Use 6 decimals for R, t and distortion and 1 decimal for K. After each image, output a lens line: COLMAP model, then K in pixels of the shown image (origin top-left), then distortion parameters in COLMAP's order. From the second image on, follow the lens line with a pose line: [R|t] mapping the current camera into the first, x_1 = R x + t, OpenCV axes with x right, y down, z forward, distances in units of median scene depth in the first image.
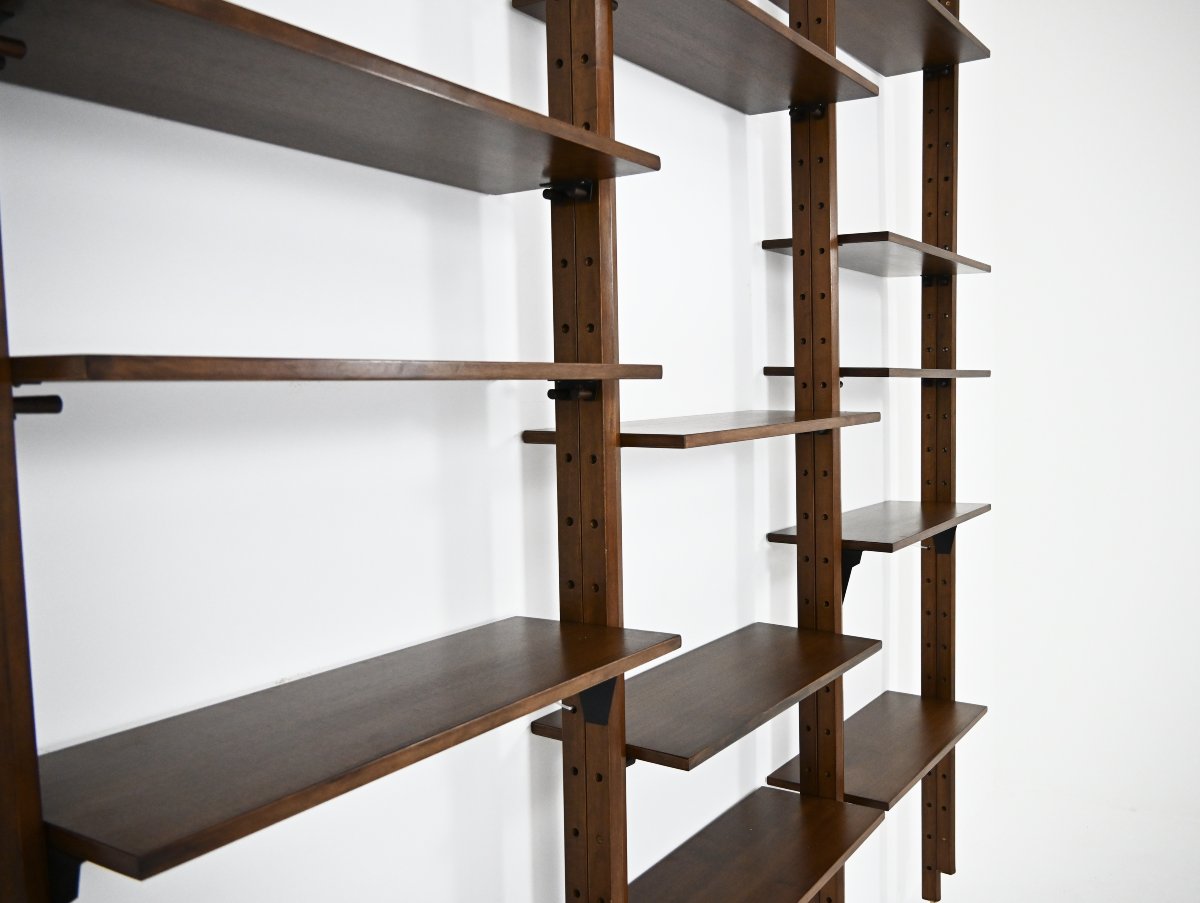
lens RADIAL K [[1092.7, 0, 603.8], [0, 1092.7, 450.3], [0, 0, 1]] dist [0.039217, 0.026824]
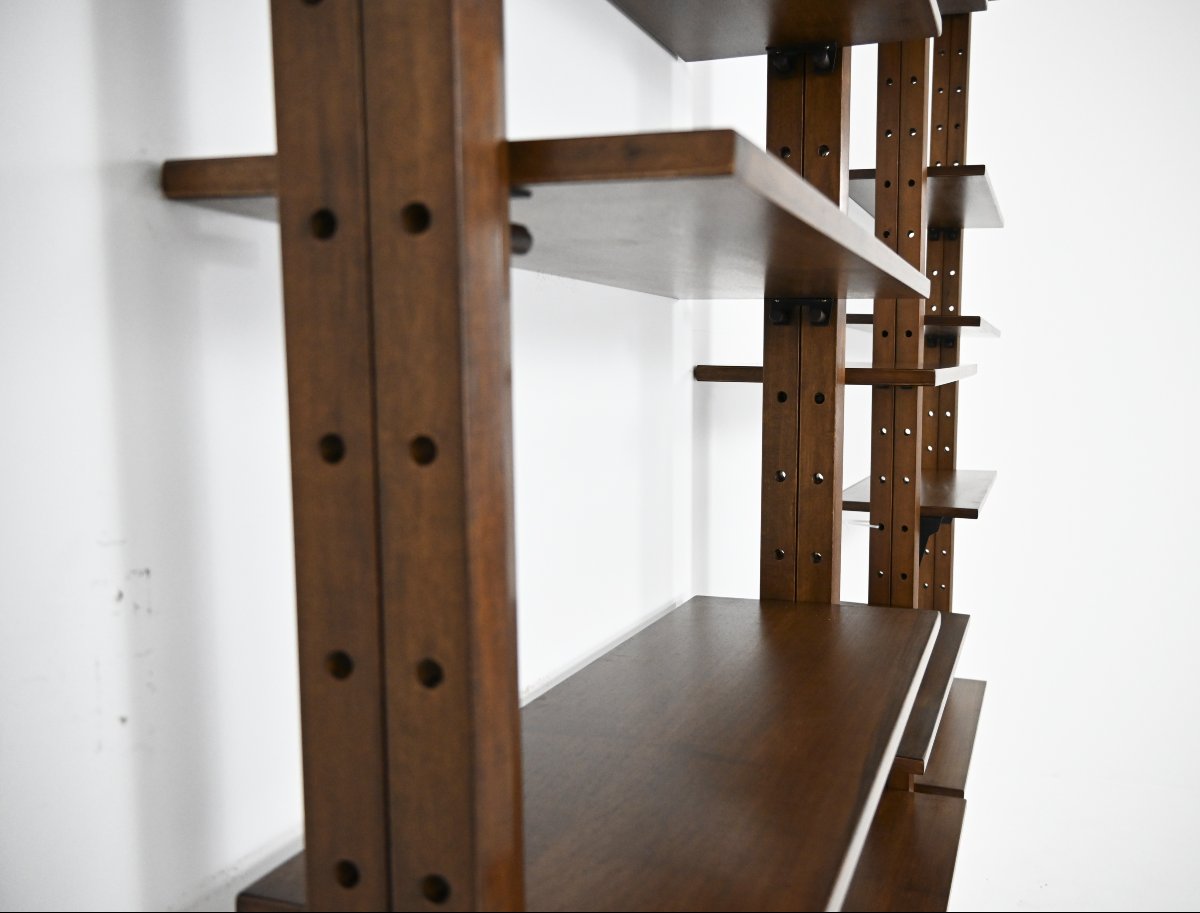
lens RADIAL K [[1091.8, 0, 597.9], [0, 1091.8, 458.6], [0, 0, 1]] dist [0.055024, 0.006946]
pose [[0.981947, 0.005035, 0.189087, -0.226187], [-0.009766, 0.999662, 0.024096, 0.024243], [-0.188902, -0.025508, 0.981665, 0.165714]]
